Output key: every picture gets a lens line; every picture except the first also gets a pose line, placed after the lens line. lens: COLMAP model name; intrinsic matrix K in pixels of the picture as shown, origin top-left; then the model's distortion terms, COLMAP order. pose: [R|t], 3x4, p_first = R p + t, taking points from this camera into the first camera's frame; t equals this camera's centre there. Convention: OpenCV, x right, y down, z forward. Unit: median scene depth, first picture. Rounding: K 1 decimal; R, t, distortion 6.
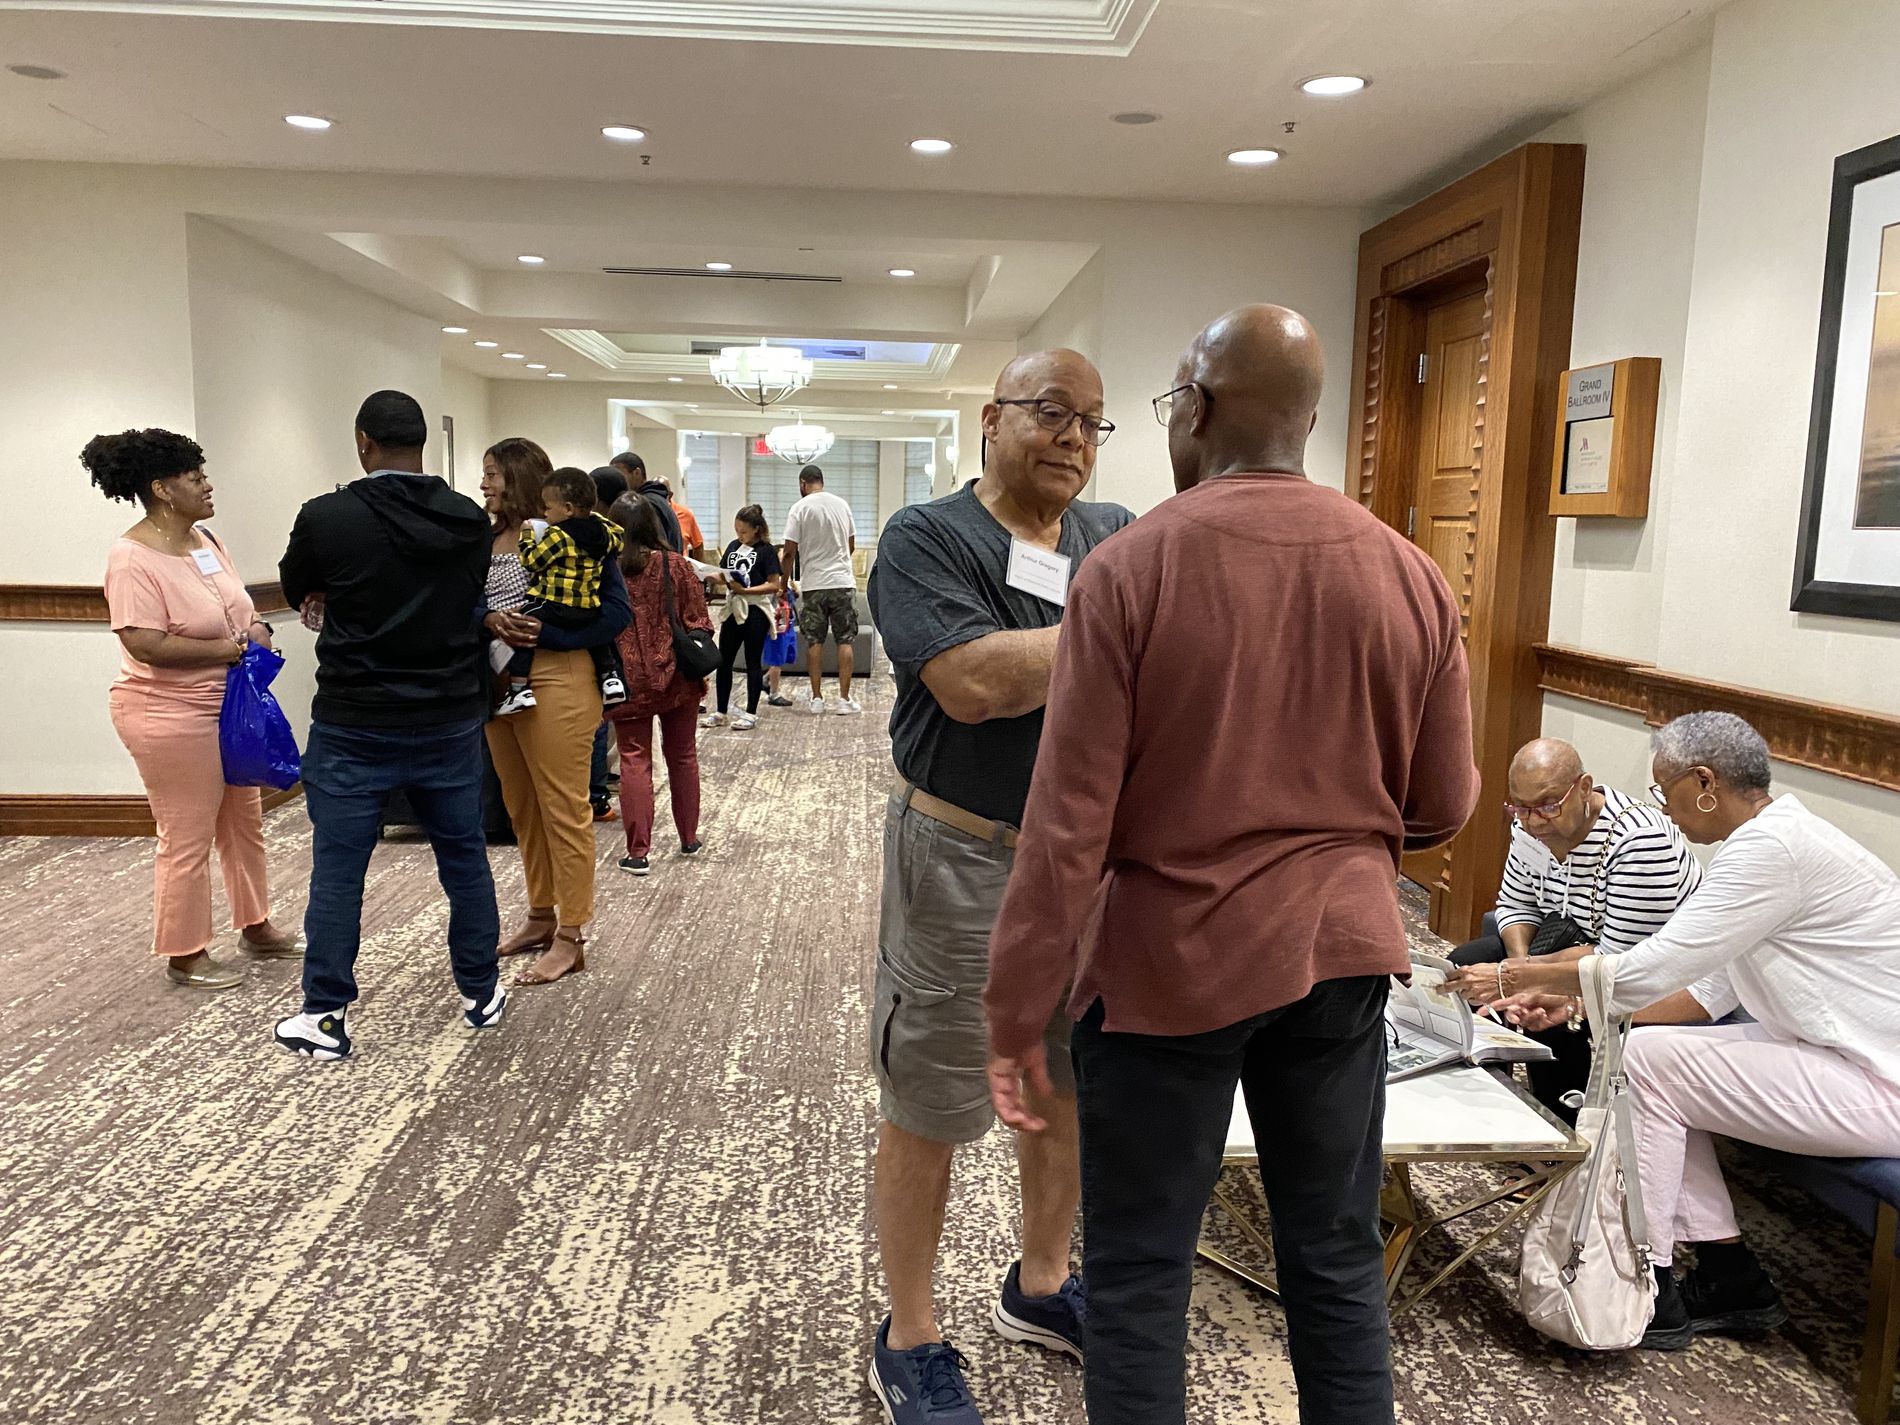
lens RADIAL K [[1454.3, 0, 944.4], [0, 1454.3, 715.4], [0, 0, 1]] dist [0.033220, -0.029683]
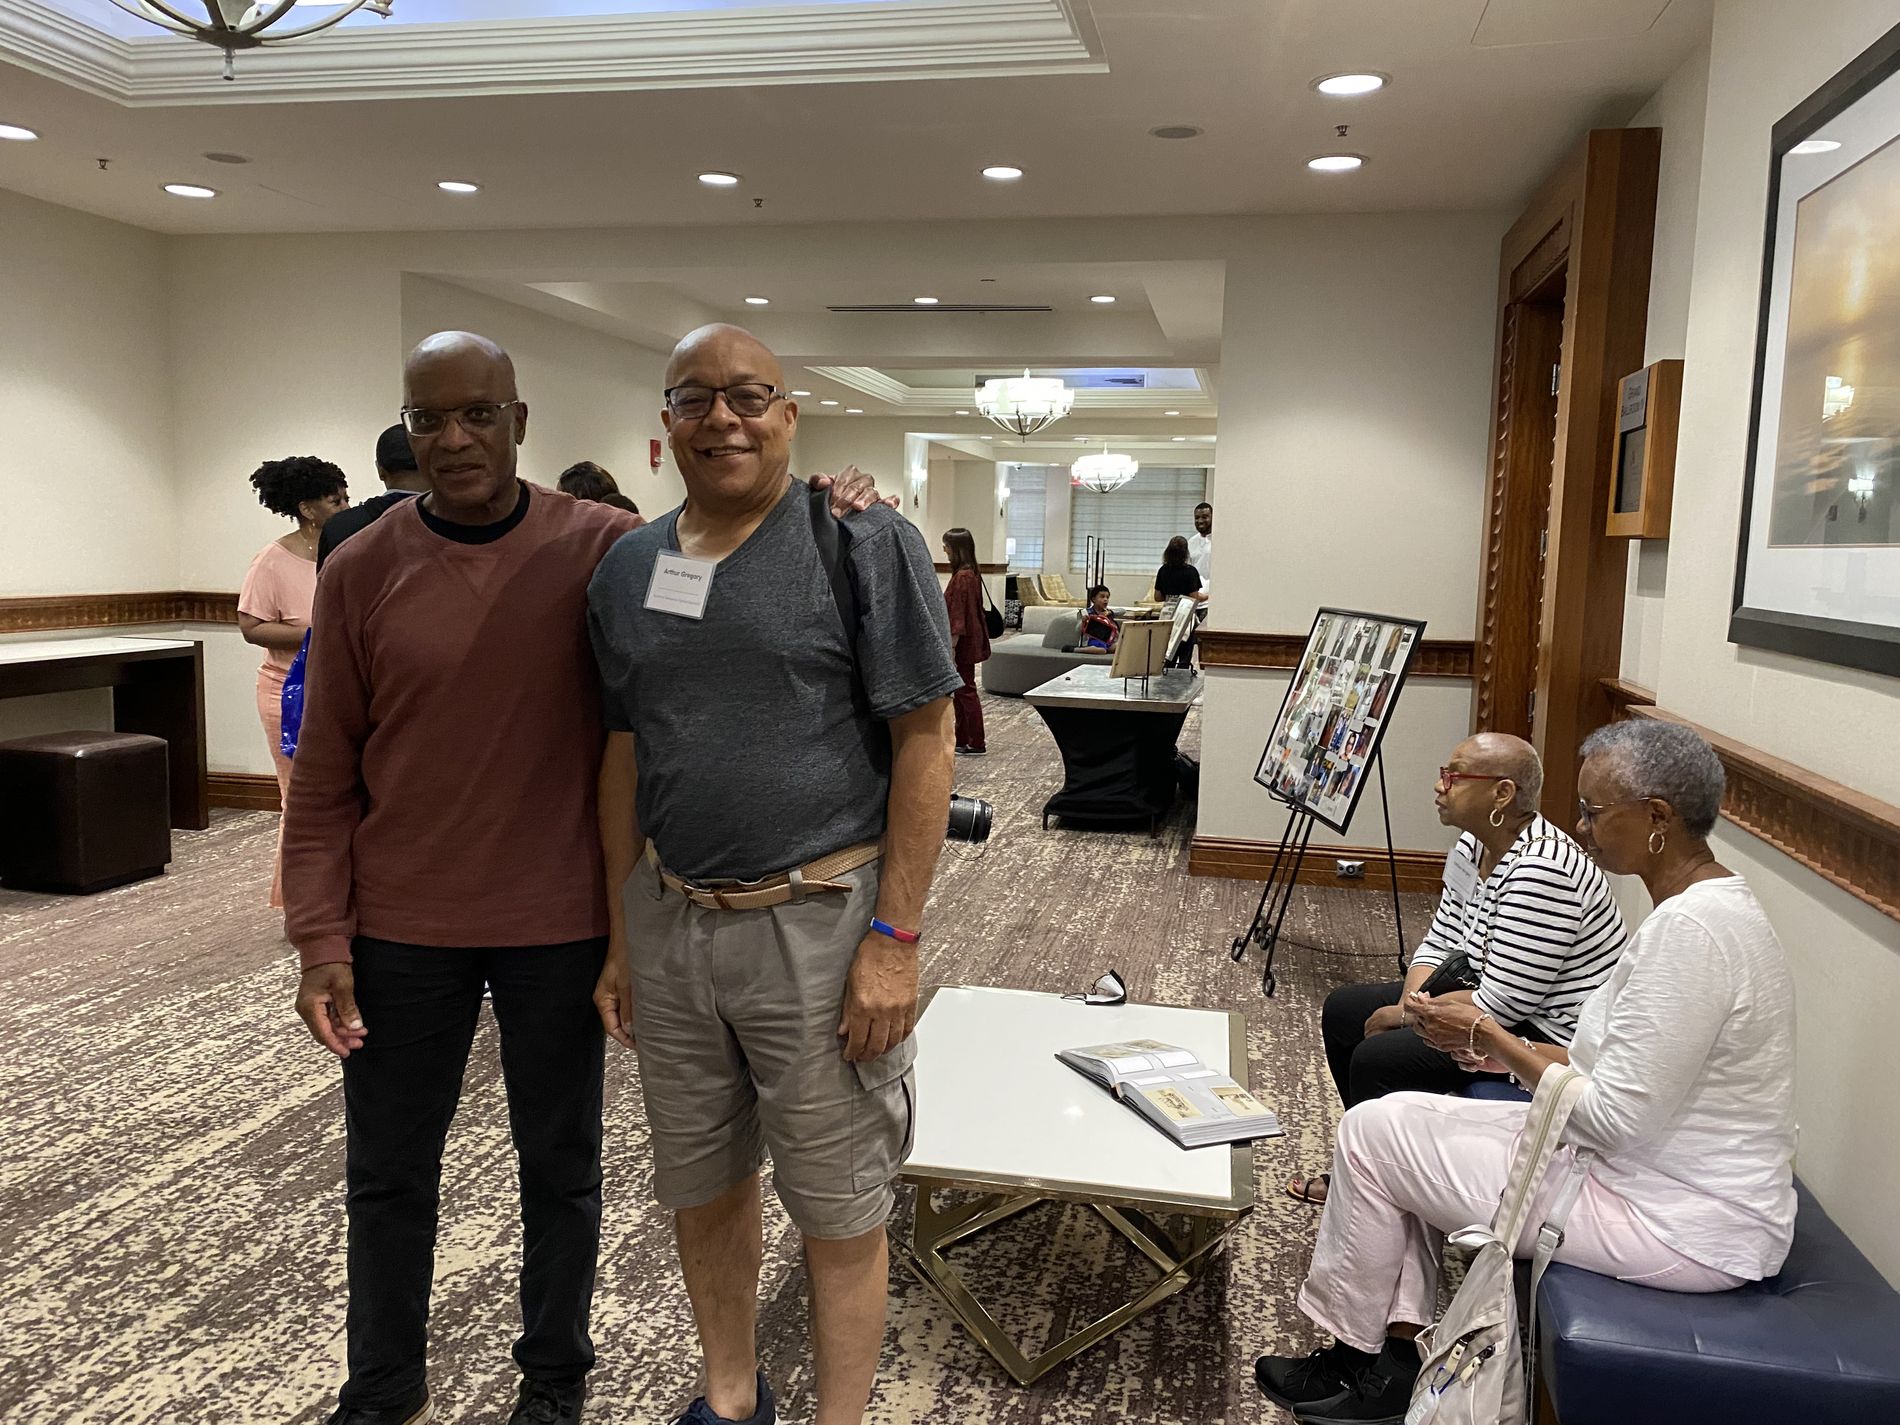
lens RADIAL K [[1454.3, 0, 950.1], [0, 1454.3, 707.6], [0, 0, 1]] dist [0.033220, -0.029683]
pose [[0.964836, 0.033648, -0.260689, 0.327328], [-0.040622, 0.998945, -0.021410, 0.005509], [0.259693, 0.031247, 0.965185, 0.034466]]
